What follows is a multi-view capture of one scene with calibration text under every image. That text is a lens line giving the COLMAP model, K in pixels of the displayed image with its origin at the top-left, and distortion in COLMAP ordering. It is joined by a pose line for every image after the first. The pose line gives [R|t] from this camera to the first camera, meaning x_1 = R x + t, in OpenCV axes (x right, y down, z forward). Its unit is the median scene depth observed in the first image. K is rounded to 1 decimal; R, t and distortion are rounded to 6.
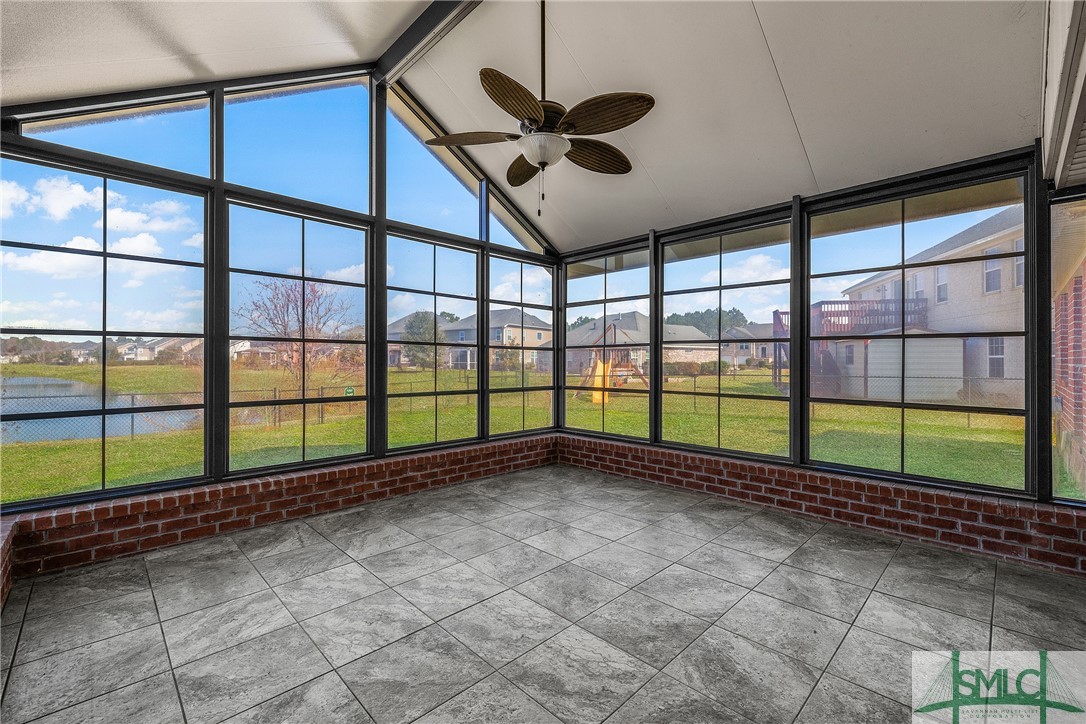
lens RADIAL K [[461.9, 0, 546.8], [0, 461.9, 348.9], [0, 0, 1]] dist [0.000030, 0.000118]
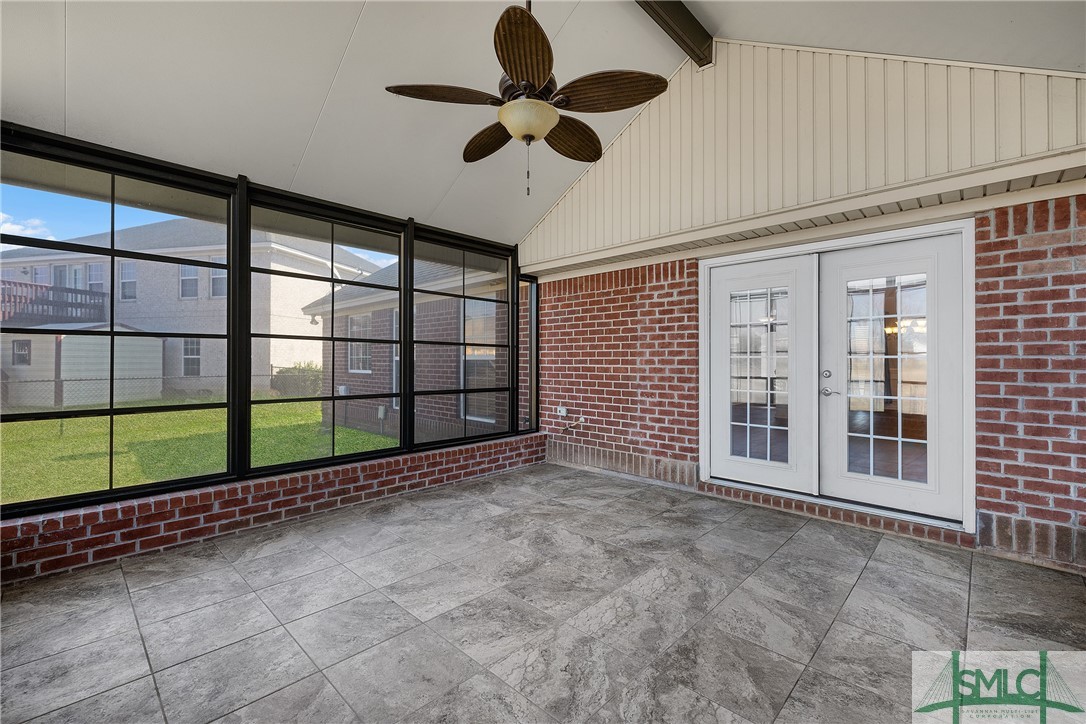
lens RADIAL K [[461.9, 0, 546.8], [0, 461.9, 348.9], [0, 0, 1]] dist [0.000030, 0.000118]
pose [[-0.031733, 0.025922, 0.999160, -0.626322], [-0.026527, 0.999290, -0.026768, 0.018266], [-0.999144, -0.027354, -0.031022, 0.695802]]
